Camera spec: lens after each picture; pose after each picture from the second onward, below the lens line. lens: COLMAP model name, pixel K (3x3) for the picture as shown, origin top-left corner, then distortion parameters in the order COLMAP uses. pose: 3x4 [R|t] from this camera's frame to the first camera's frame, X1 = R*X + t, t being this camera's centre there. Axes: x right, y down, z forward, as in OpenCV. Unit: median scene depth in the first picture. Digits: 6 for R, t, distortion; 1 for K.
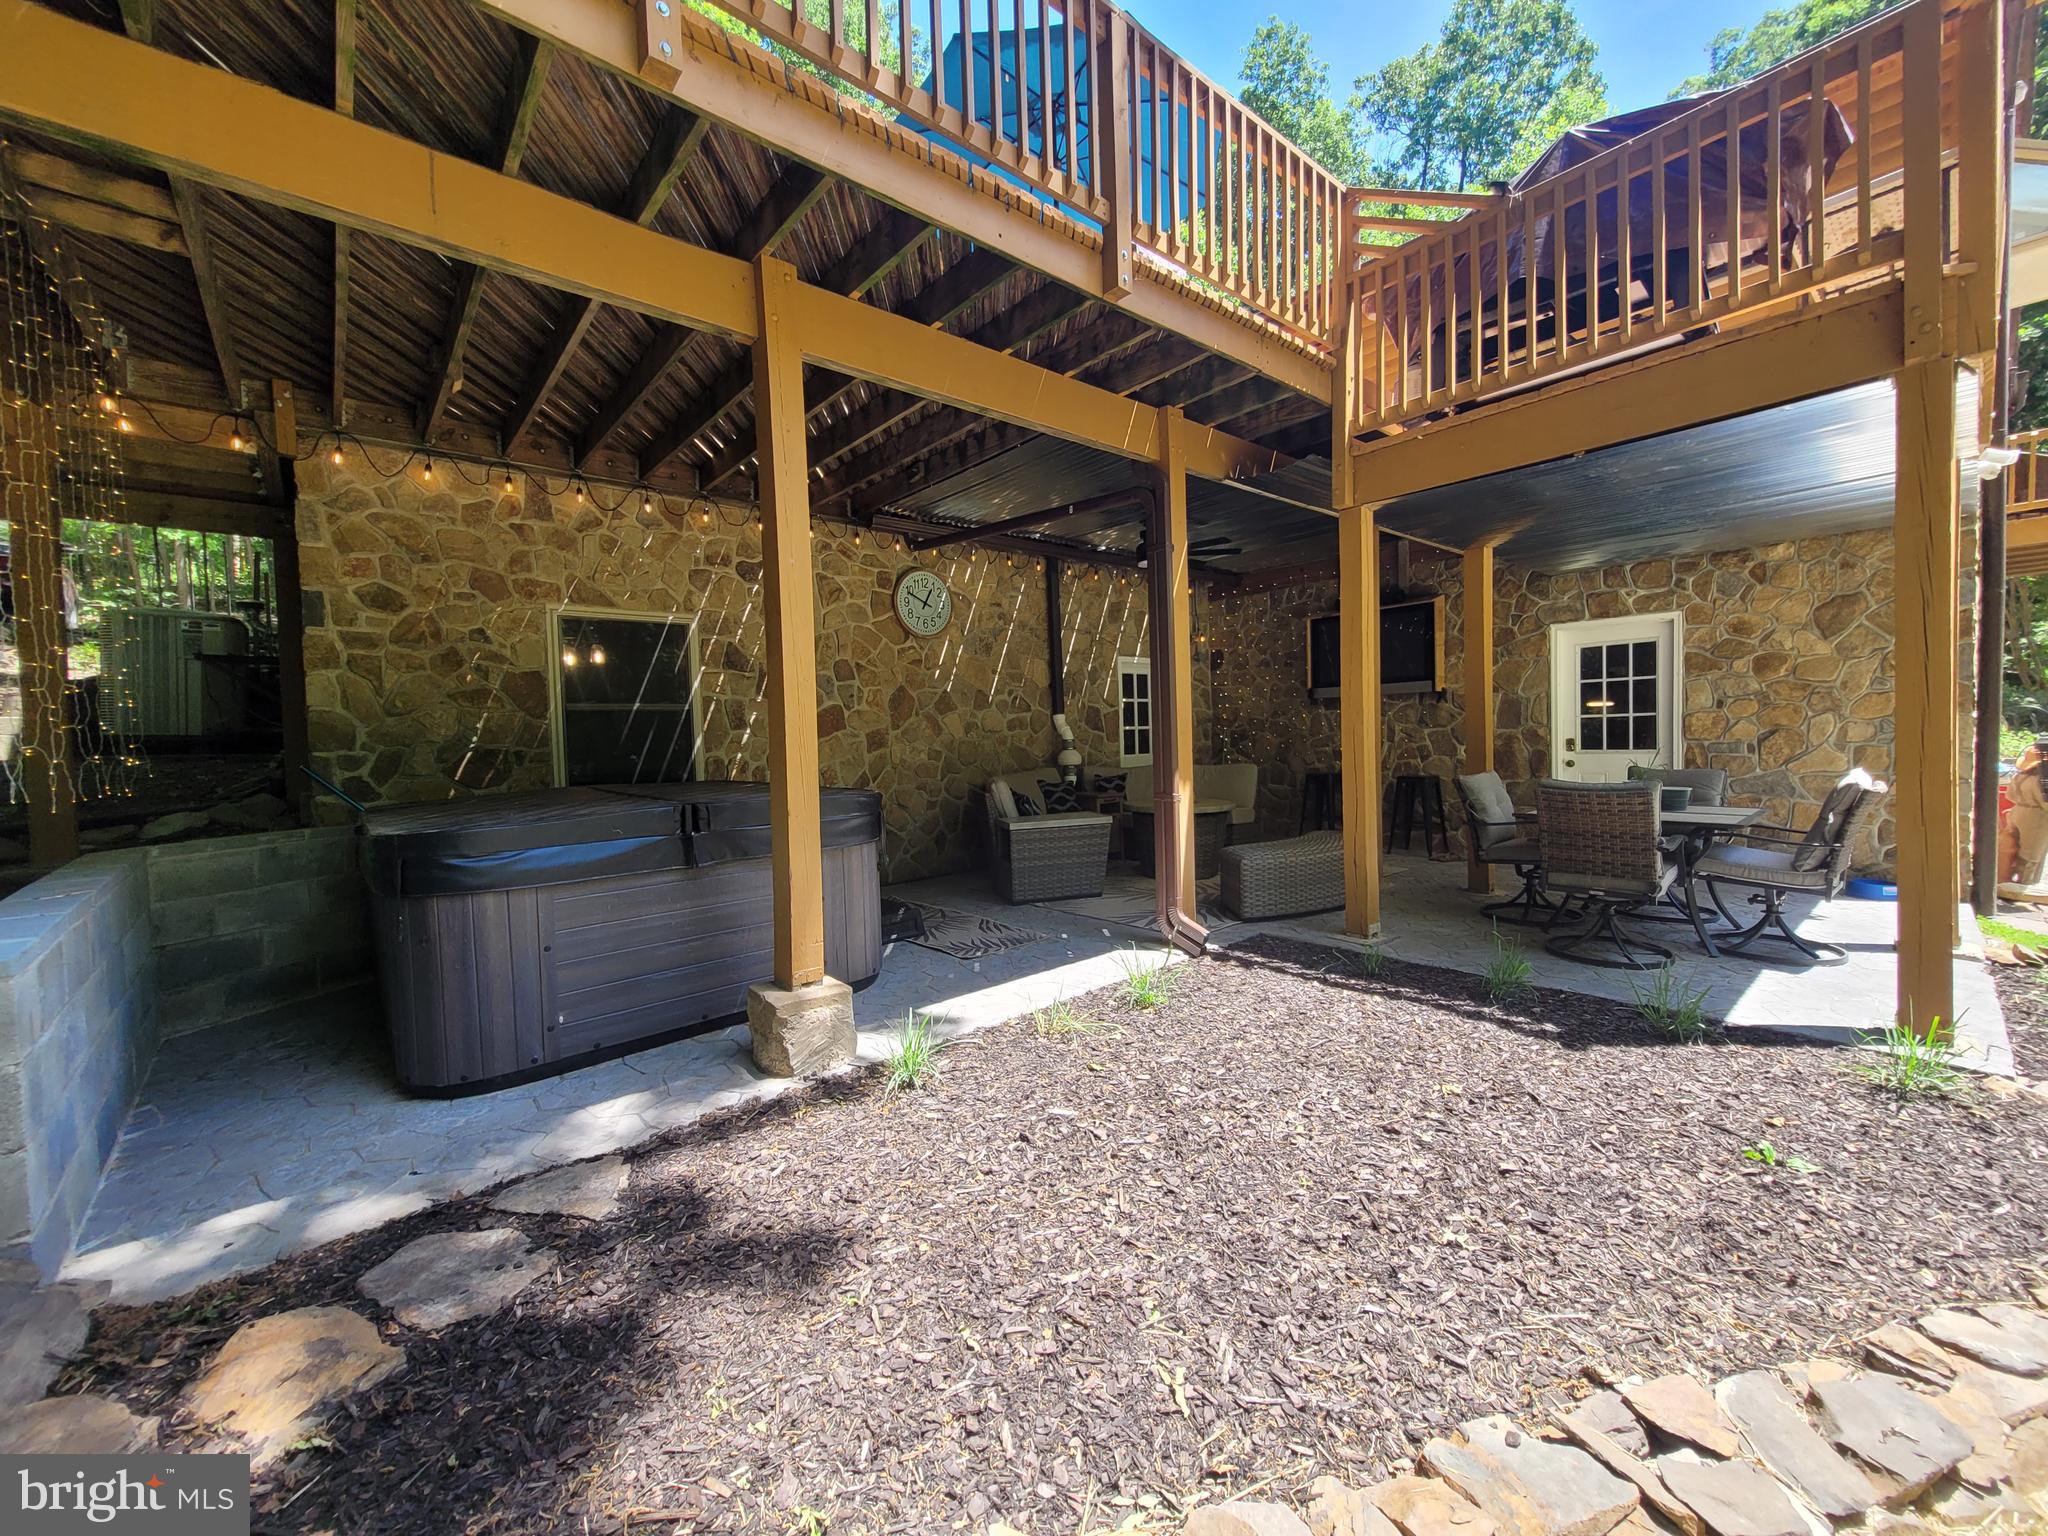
lens RADIAL K [[810.8, 0, 1026.4], [0, 810.8, 760.6], [0, 0, 1]] dist [0.000271, 0.001033]
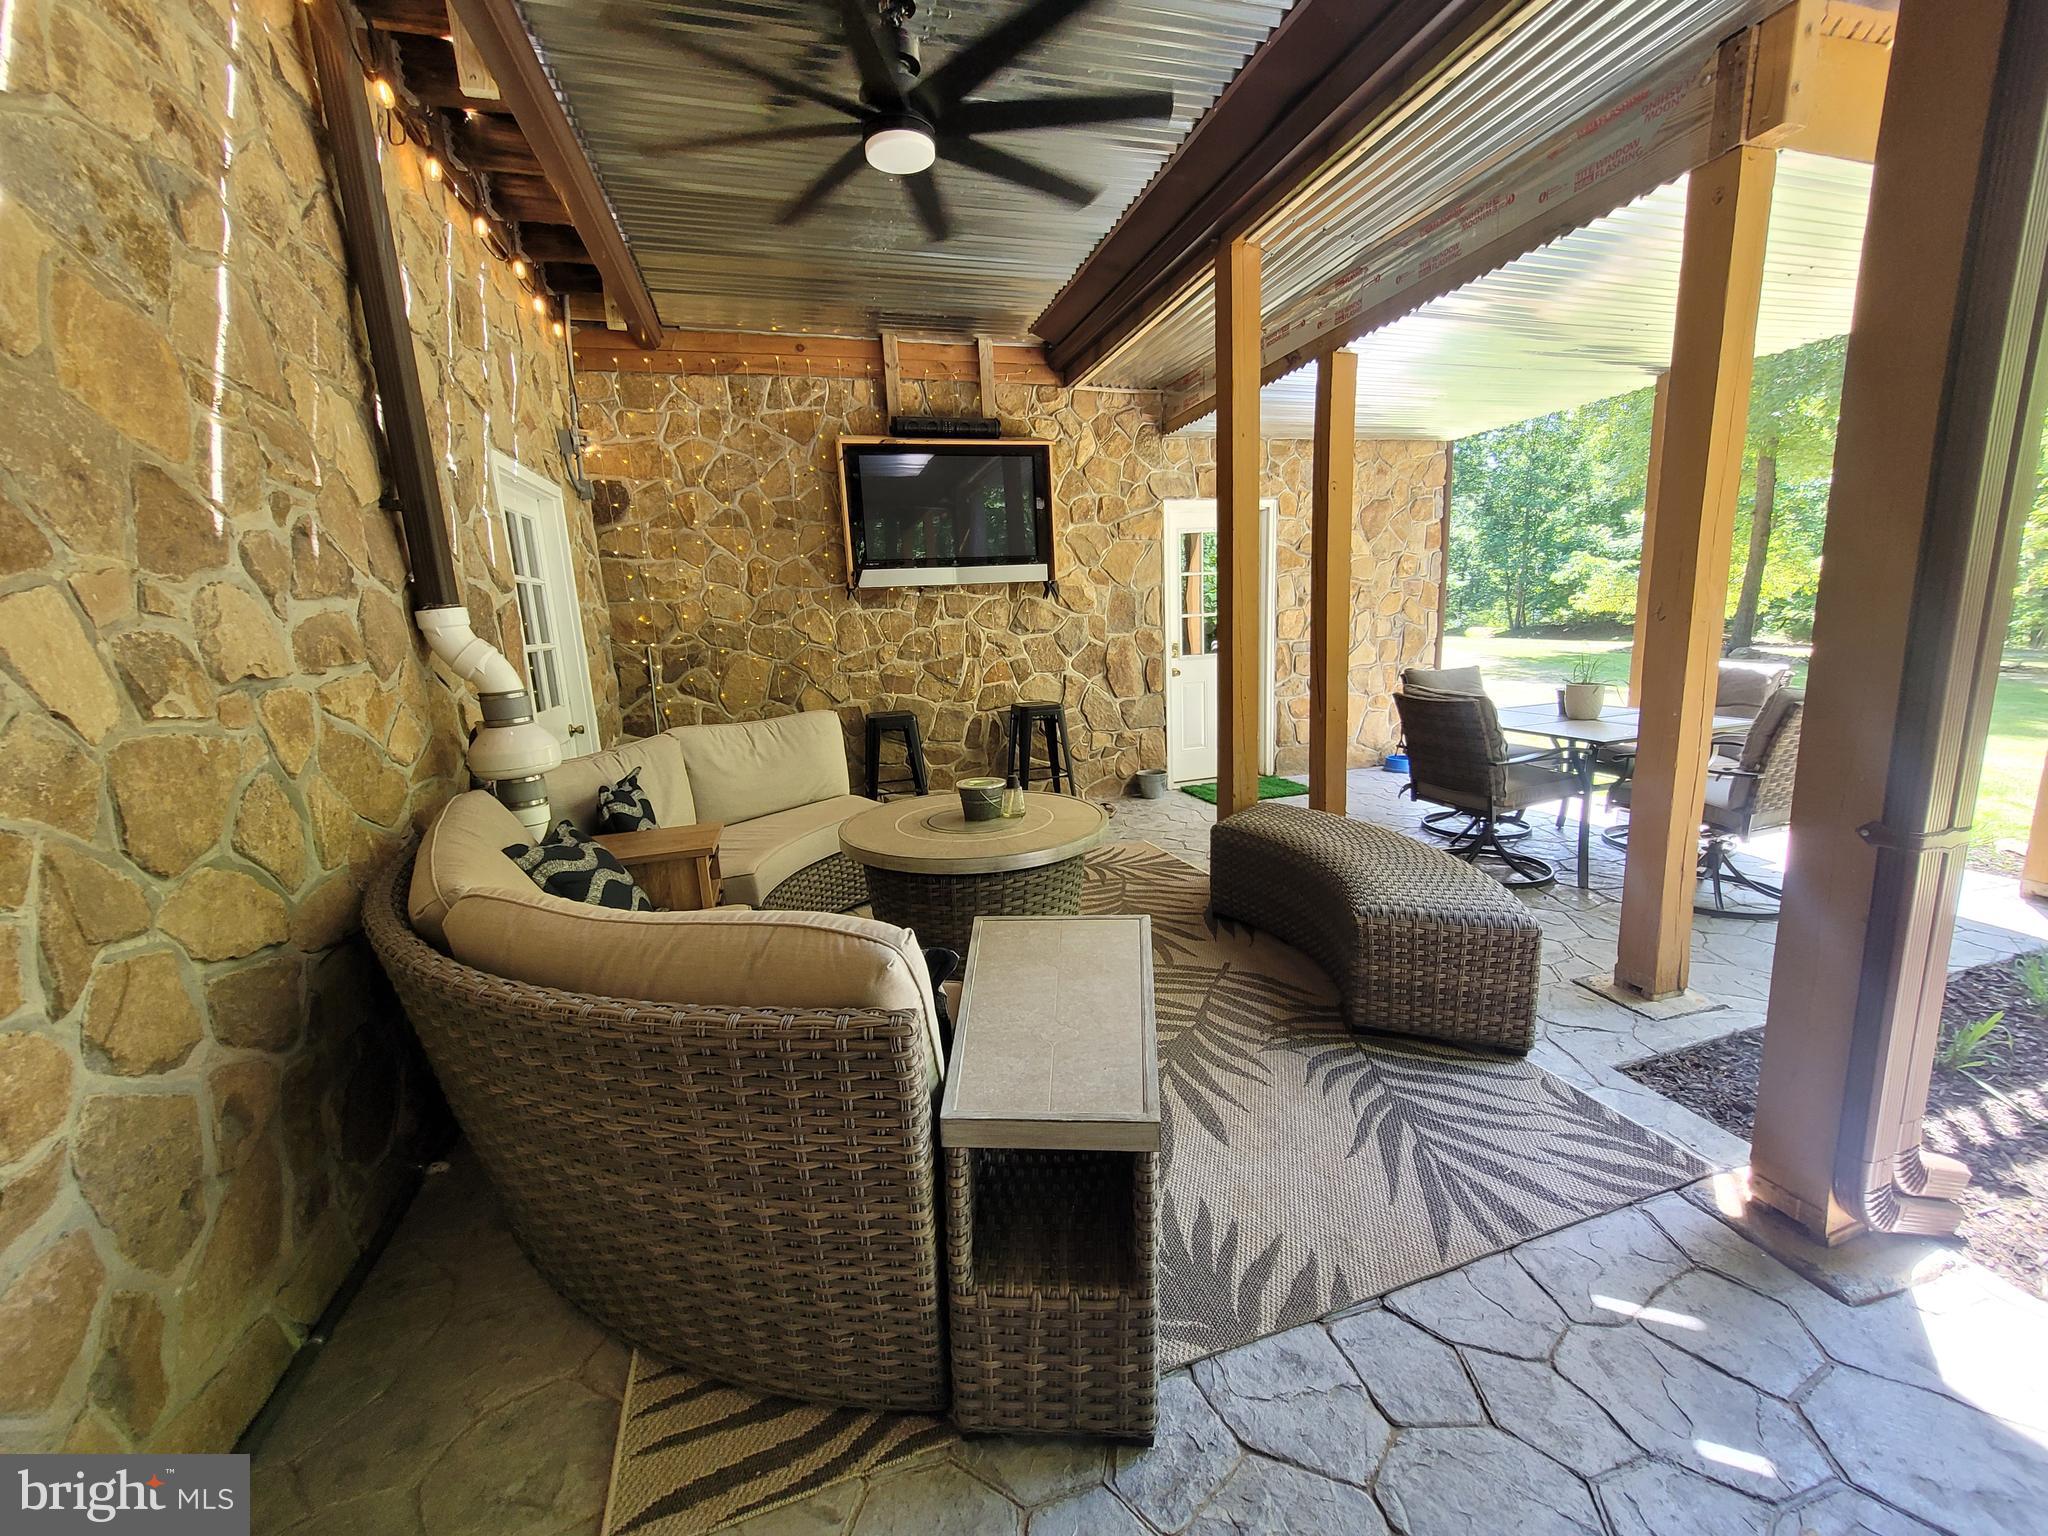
lens RADIAL K [[810.8, 0, 1034.7], [0, 810.8, 766.2], [0, 0, 1]] dist [0.000271, 0.001033]
pose [[0.403575, -0.162129, 0.900467, -0.180255], [0.062289, 0.986760, 0.149749, -0.038083], [-0.912824, -0.004346, 0.408331, 0.840923]]
